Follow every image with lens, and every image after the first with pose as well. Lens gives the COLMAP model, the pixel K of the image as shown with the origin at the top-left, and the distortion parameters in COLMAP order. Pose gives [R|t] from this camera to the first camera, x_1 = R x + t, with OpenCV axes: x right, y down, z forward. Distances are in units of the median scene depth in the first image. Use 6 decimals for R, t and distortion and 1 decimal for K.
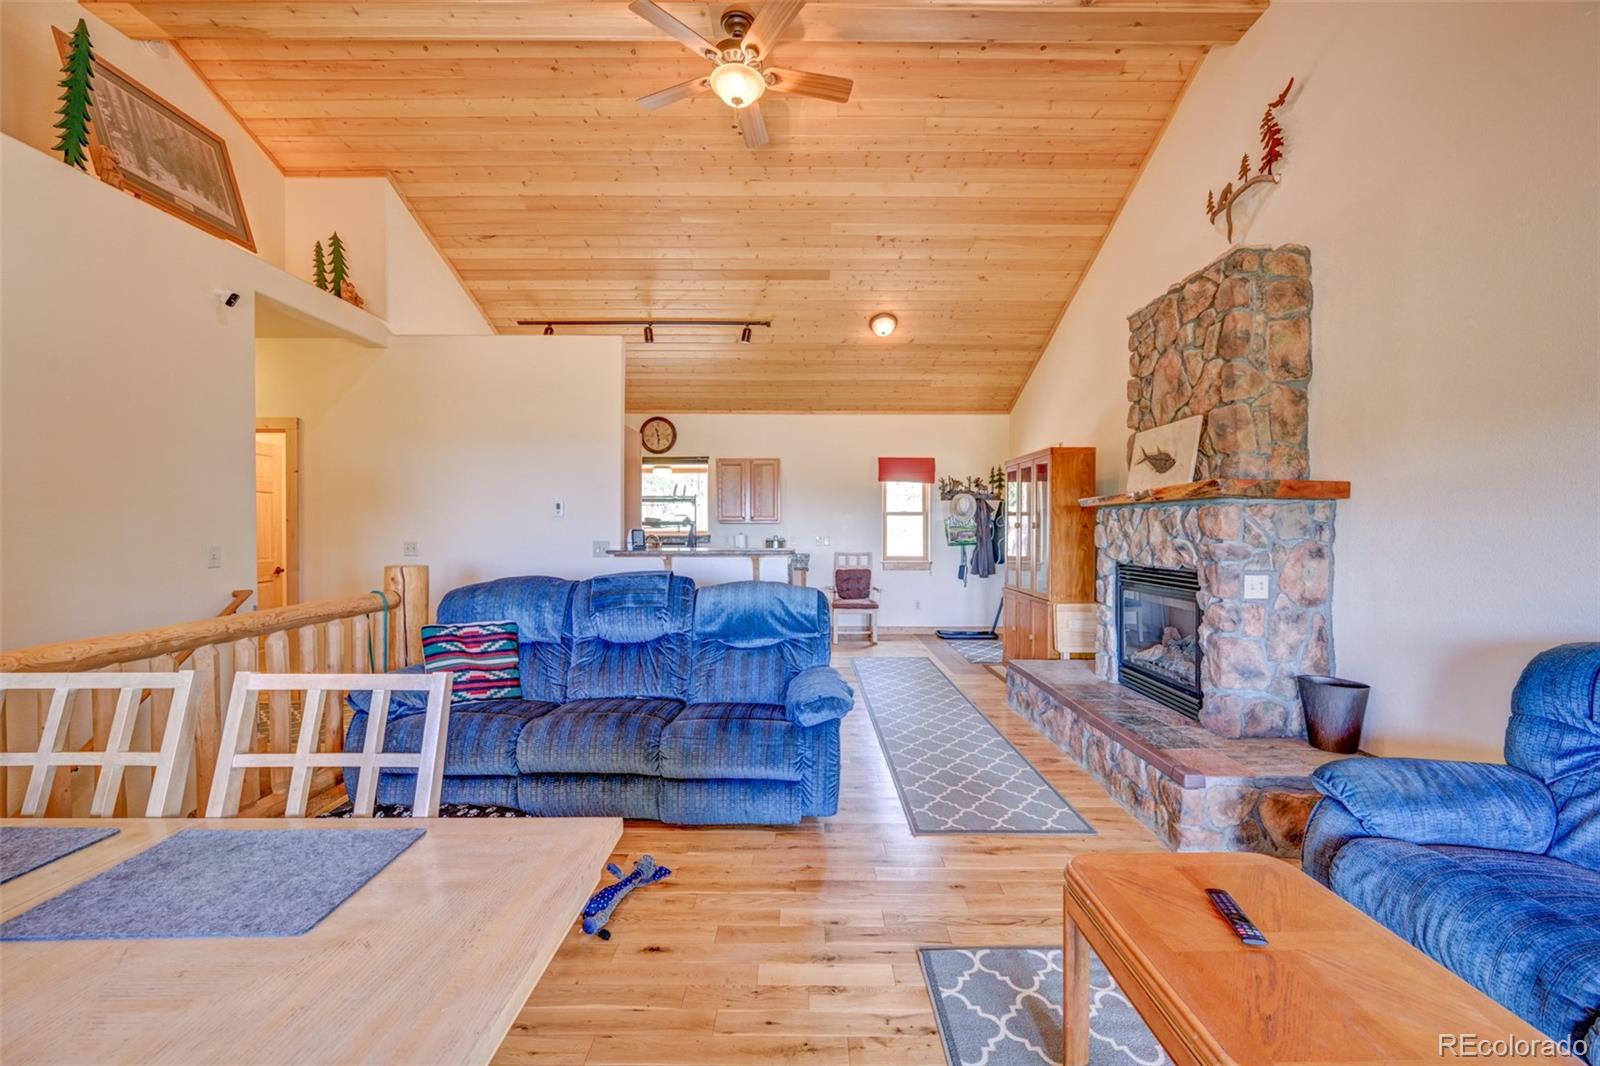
lens RADIAL K [[632.4, 0, 823.0], [0, 632.4, 530.6], [0, 0, 1]] dist [-0.001284, 0.000296]
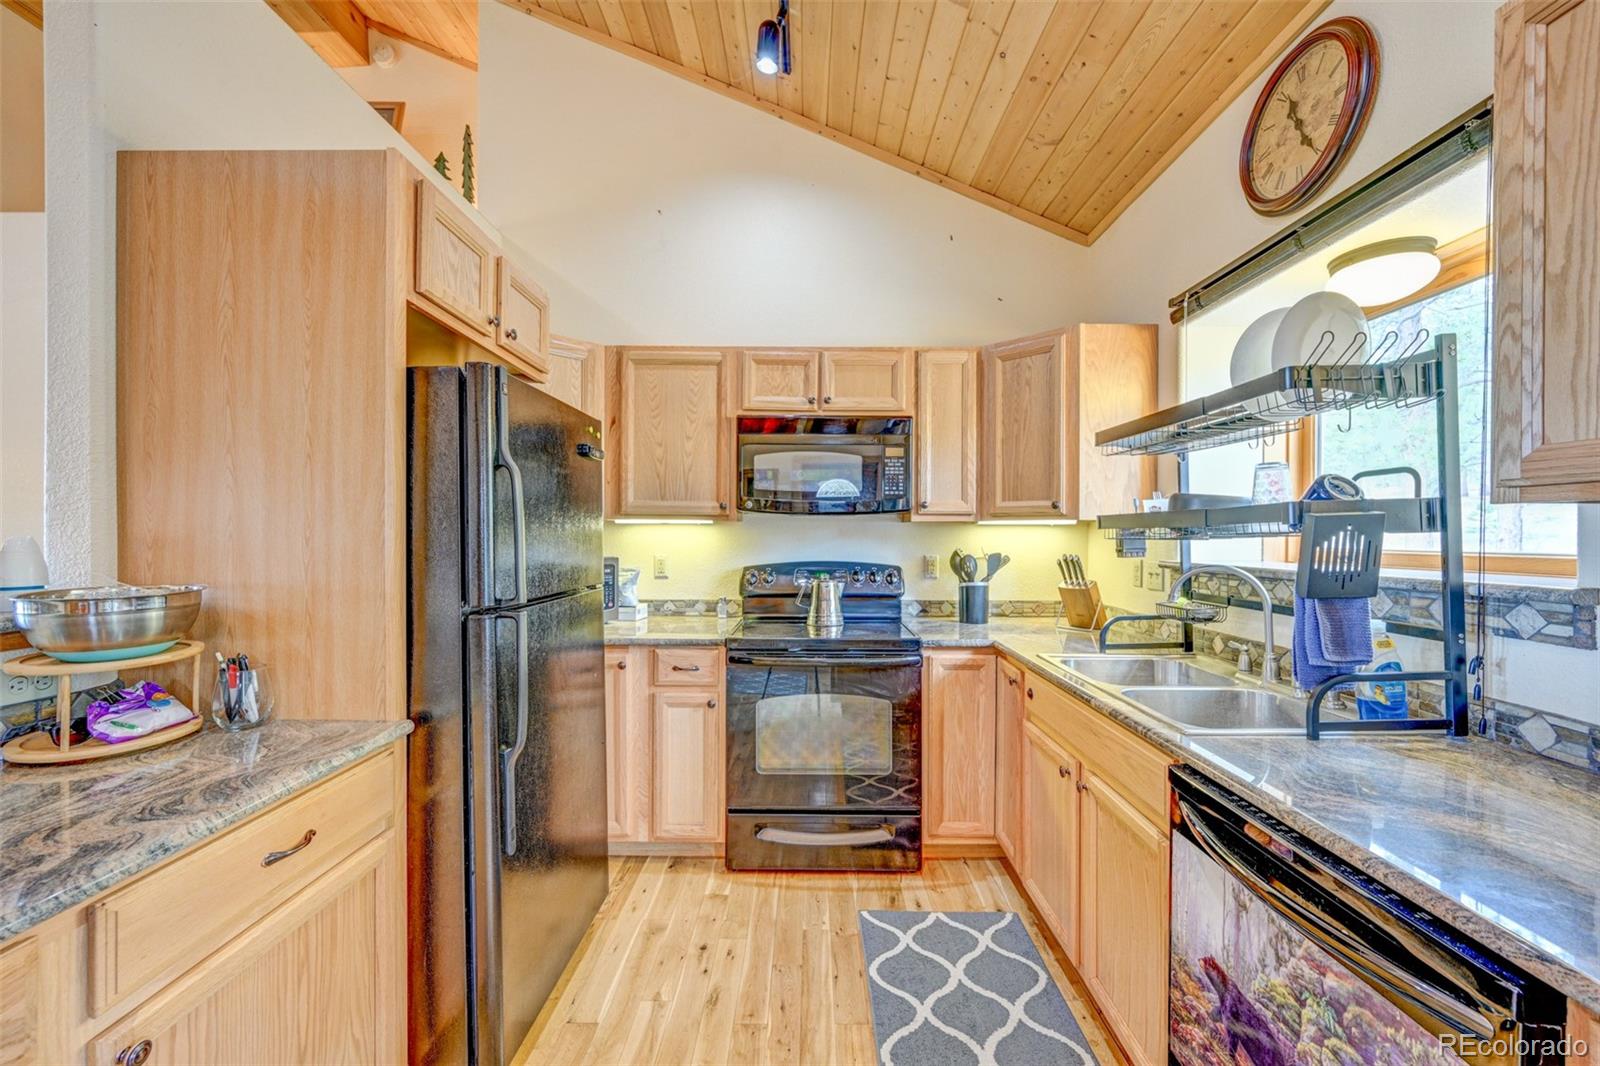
lens RADIAL K [[632.4, 0, 812.3], [0, 632.4, 535.3], [0, 0, 1]] dist [-0.001284, 0.000296]
pose [[-0.014458, 0.002683, -0.999892, -0.057728], [-0.010361, 0.999942, 0.002833, -0.007326], [0.999842, 0.010401, -0.014430, 1.407700]]
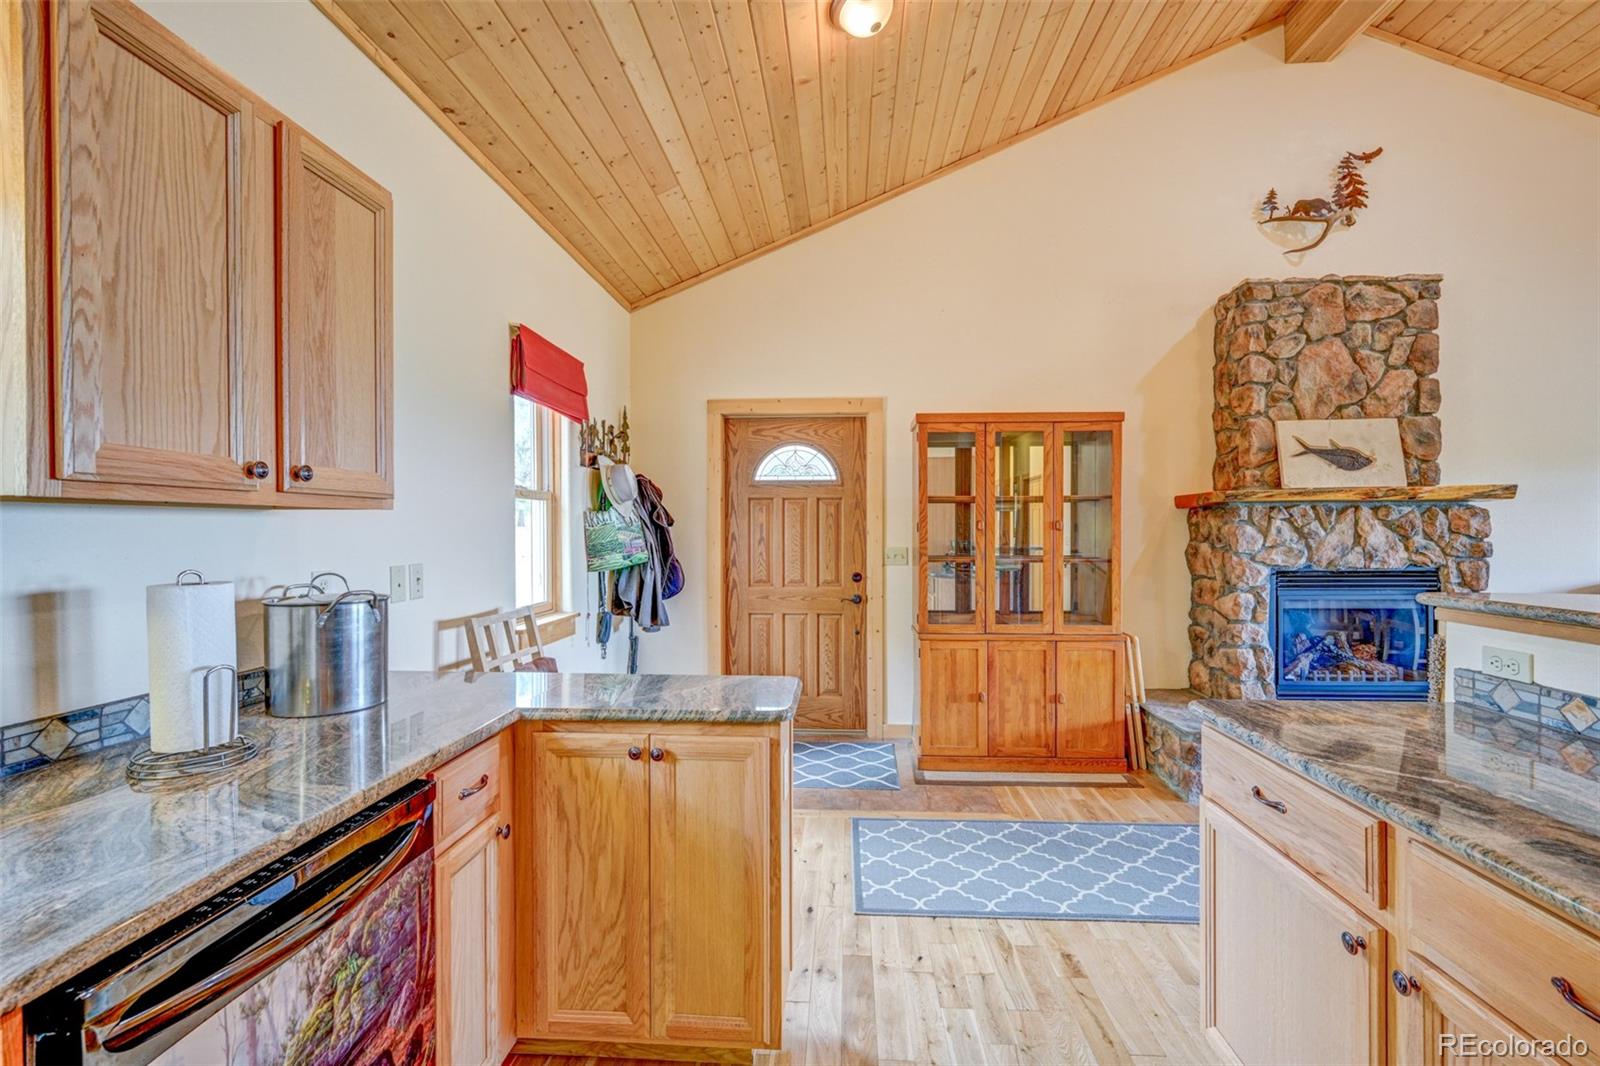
lens RADIAL K [[727.6, 0, 800.9], [0, 727.6, 533.2], [0, 0, 1]] dist [0.001745, -0.000849]
pose [[0.065854, -0.007285, 0.997803, -0.486462], [0.008273, 0.999943, 0.006755, -0.008173], [-0.997795, 0.007810, 0.065911, 1.394852]]
